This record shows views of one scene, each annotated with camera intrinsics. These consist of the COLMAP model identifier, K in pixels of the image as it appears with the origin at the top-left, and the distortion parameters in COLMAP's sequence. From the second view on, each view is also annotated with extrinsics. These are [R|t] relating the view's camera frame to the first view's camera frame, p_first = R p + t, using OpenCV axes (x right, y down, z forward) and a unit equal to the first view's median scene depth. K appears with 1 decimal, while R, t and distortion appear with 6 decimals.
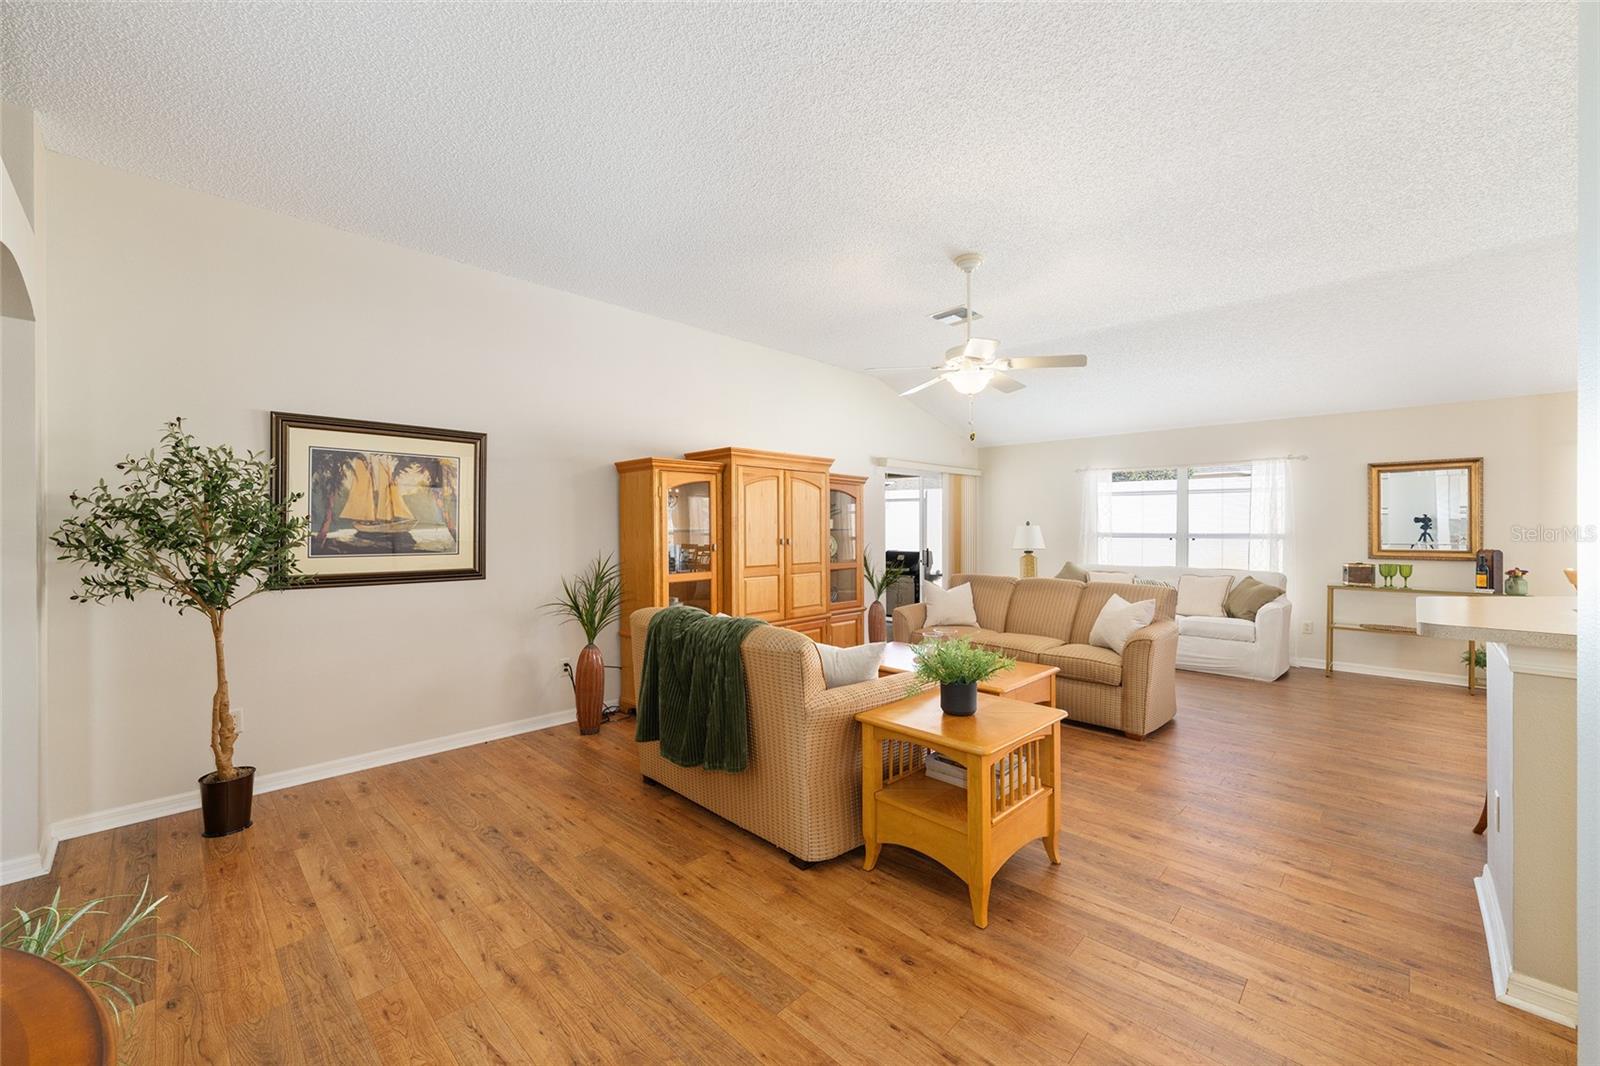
lens RADIAL K [[629.8, 0, 801.8], [0, 629.8, 528.0], [0, 0, 1]] dist [-0.002056, -0.000050]
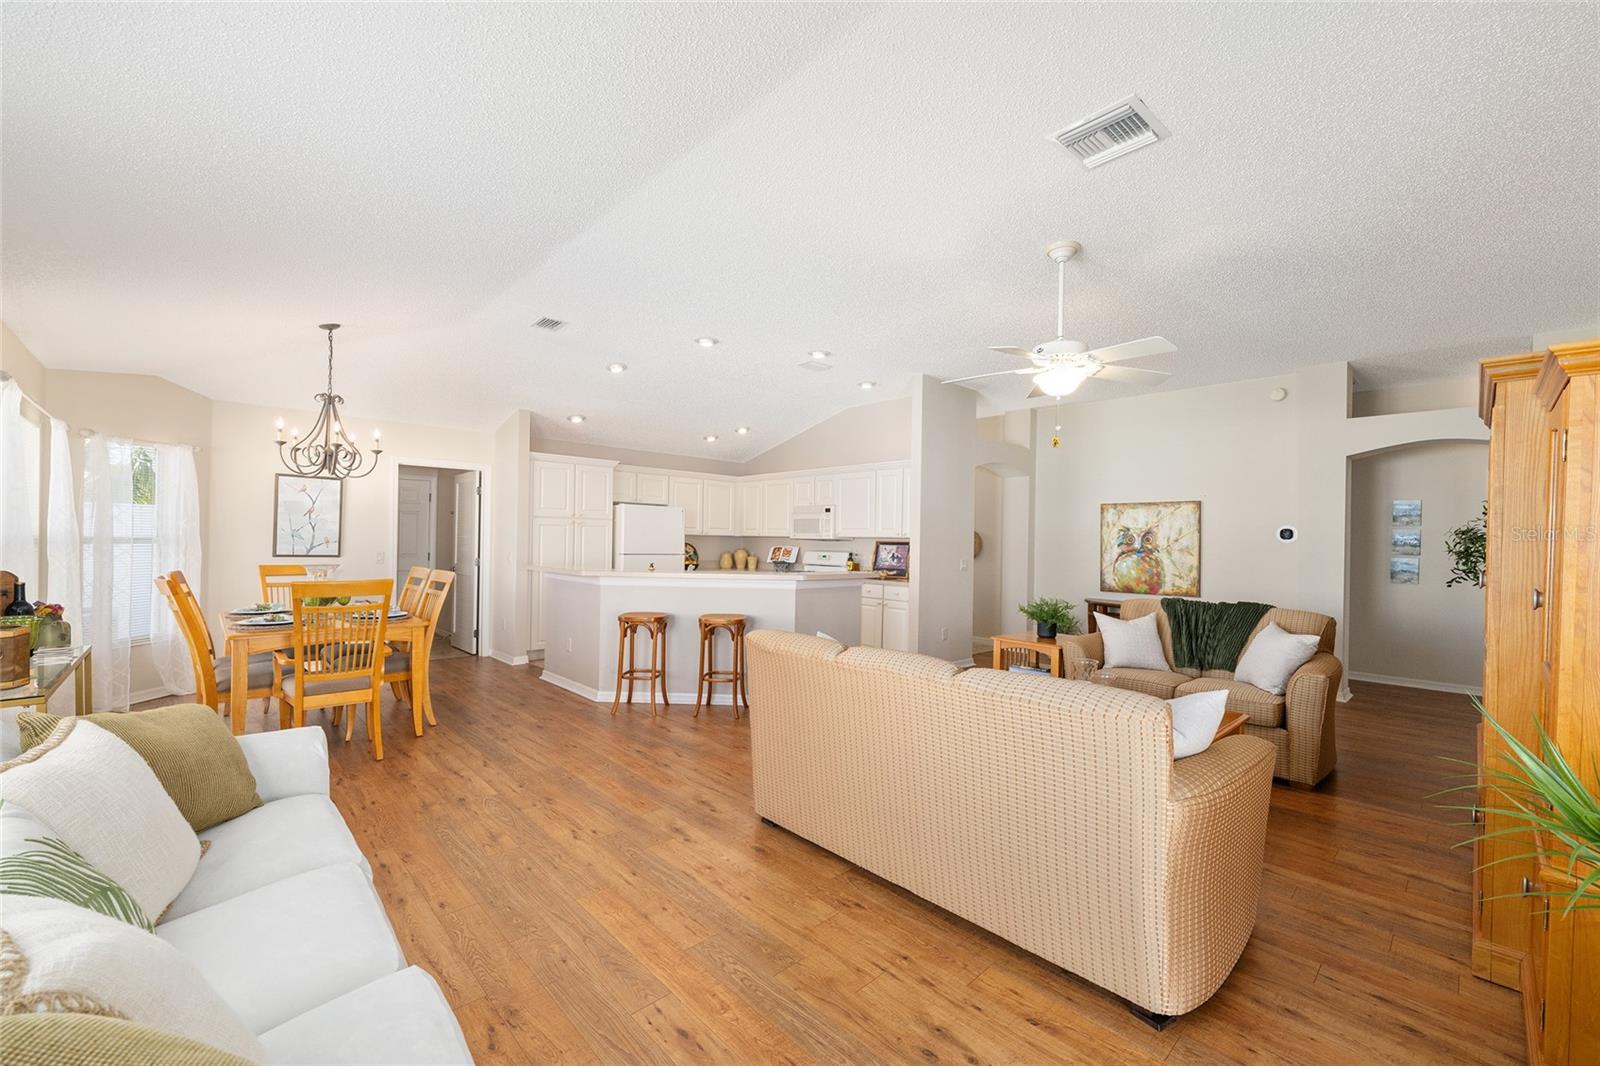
lens RADIAL K [[645.6, 0, 806.2], [0, 645.6, 536.4], [0, 0, 1]] dist [0.002673, 0.000293]
pose [[-0.999186, -0.016041, 0.037025, 0.489769], [-0.016084, 0.999870, -0.000866, -0.003559], [-0.037007, -0.001461, -0.999314, 1.605087]]
